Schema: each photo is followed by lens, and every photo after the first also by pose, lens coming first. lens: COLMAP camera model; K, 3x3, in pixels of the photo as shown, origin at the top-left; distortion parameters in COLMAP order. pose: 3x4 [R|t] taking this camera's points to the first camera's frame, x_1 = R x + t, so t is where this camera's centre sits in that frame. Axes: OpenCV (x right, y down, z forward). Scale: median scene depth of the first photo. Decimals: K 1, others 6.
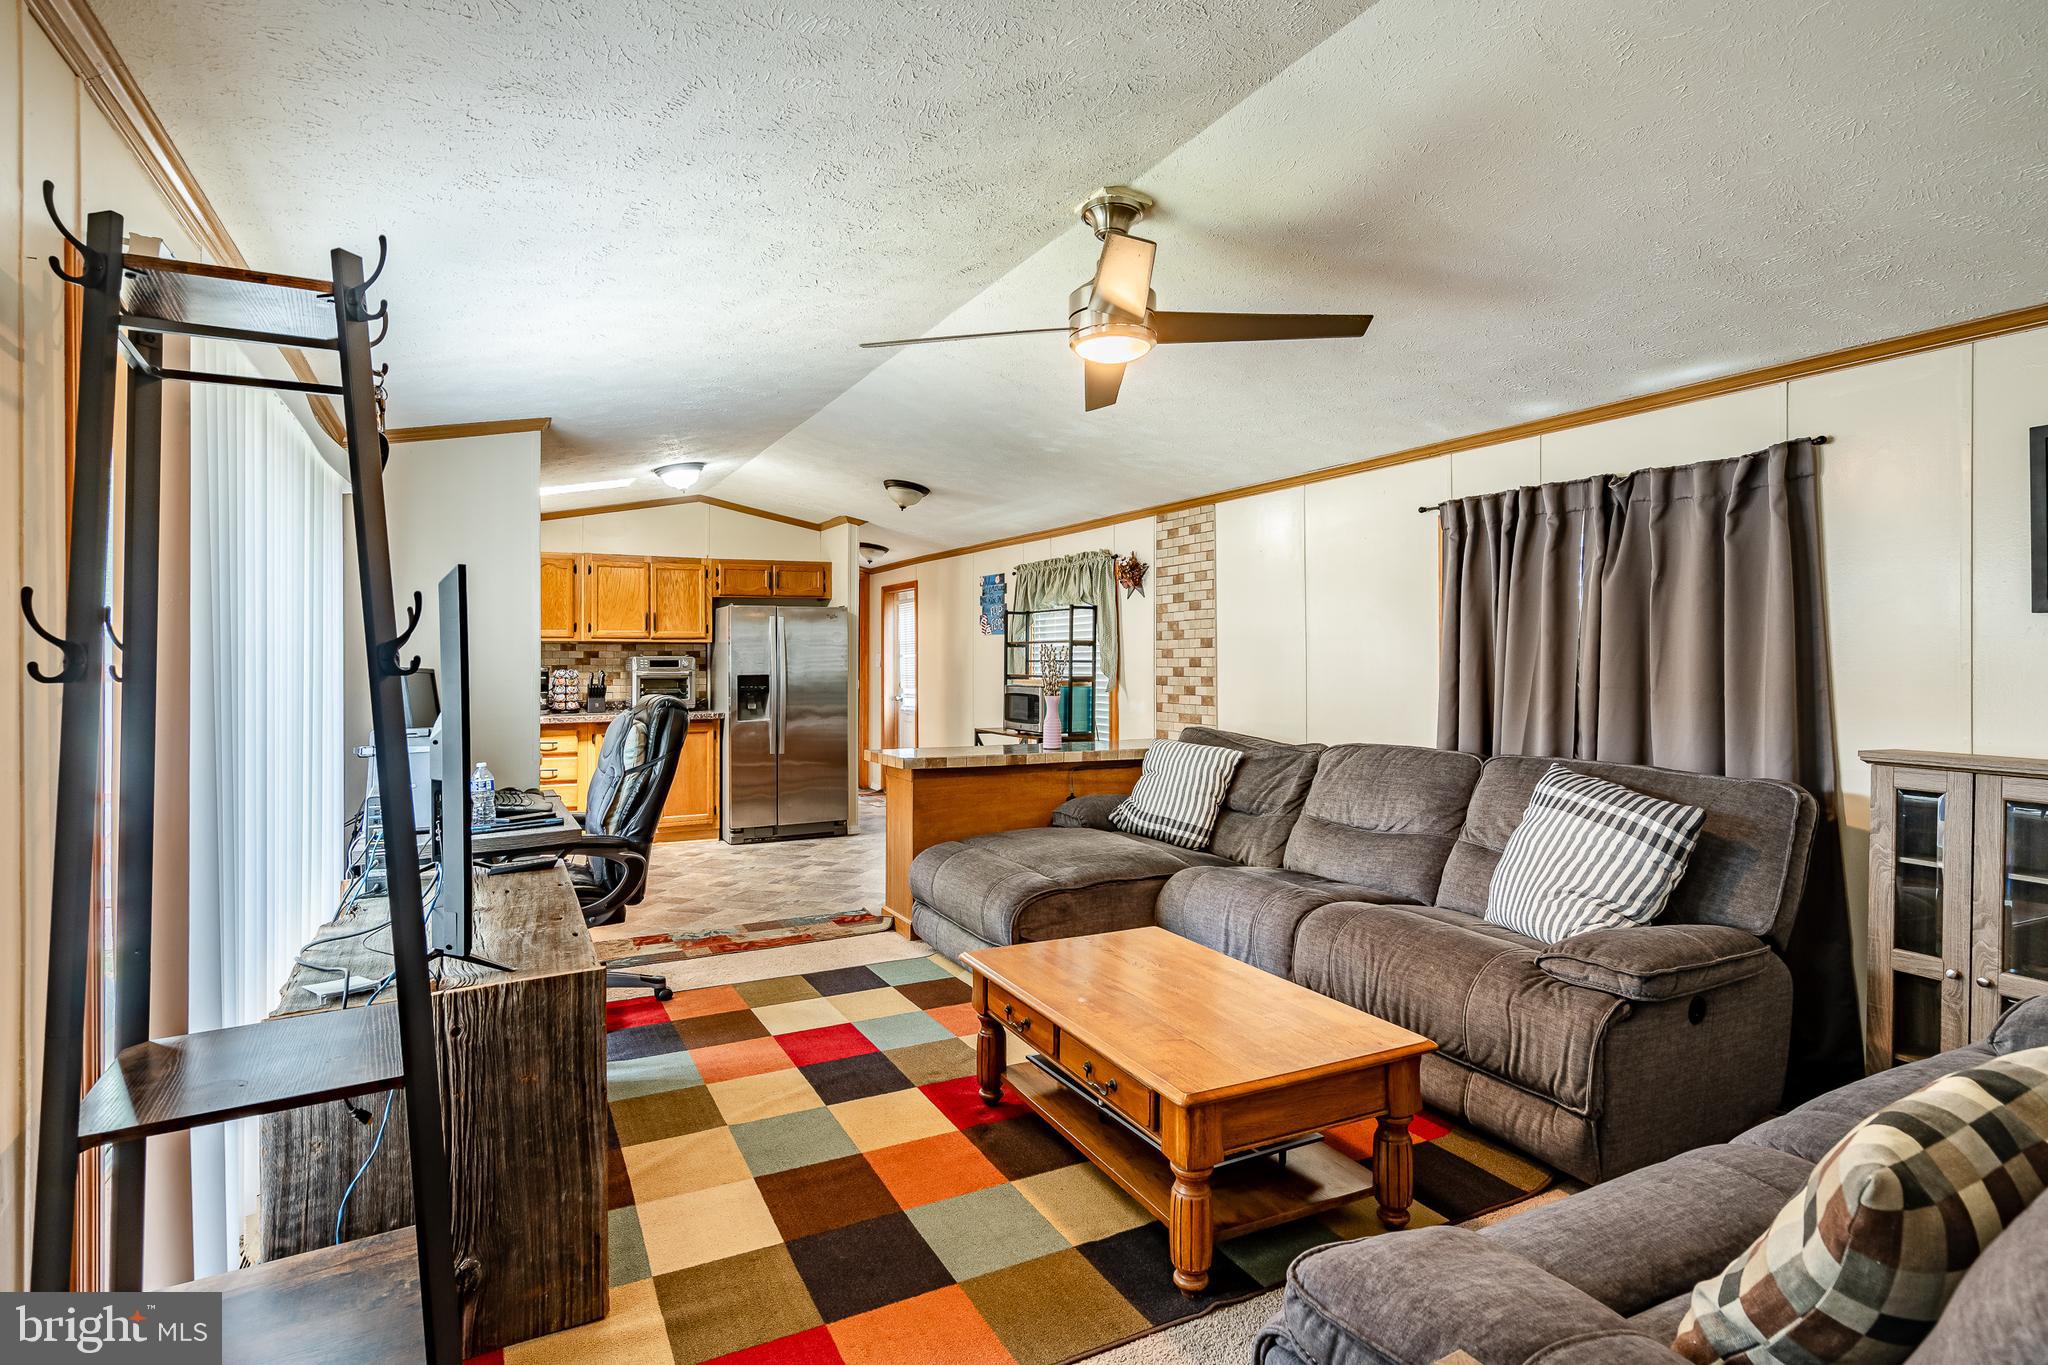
lens RADIAL K [[1056.4, 0, 1018.5], [0, 1056.4, 662.2], [0, 0, 1]] dist [0.001715, -0.000159]
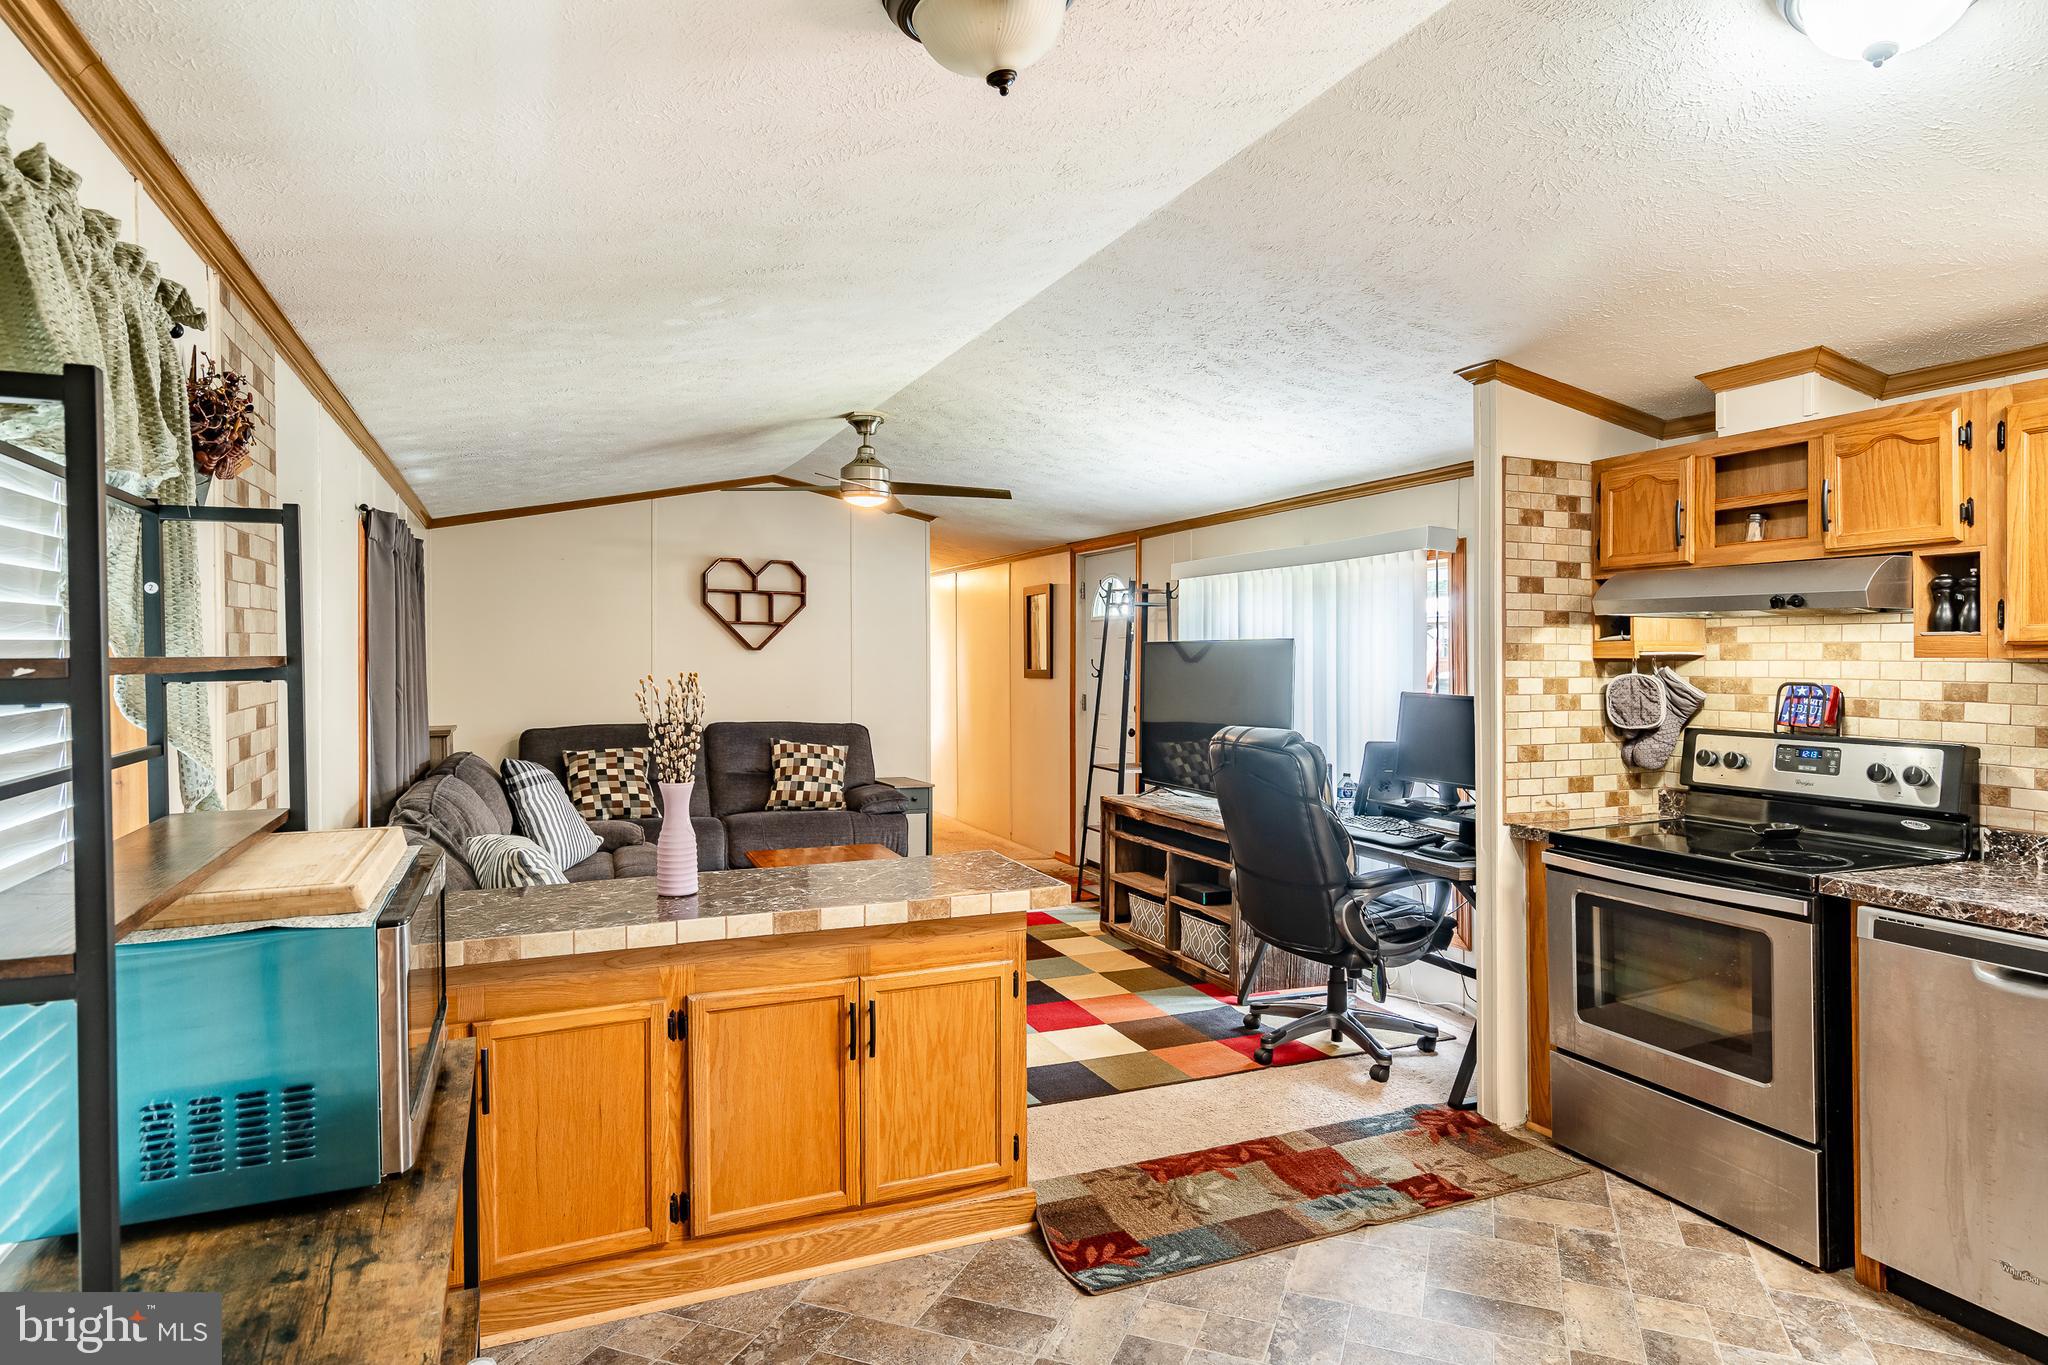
lens RADIAL K [[1147.9, 0, 1028.4], [0, 1147.9, 651.5], [0, 0, 1]] dist [0.000743, 0.000483]
pose [[-0.997890, -0.001882, 0.064905, -0.112711], [-0.001865, 0.999998, 0.000326, -0.019583], [-0.064906, 0.000204, -0.997891, 1.090582]]
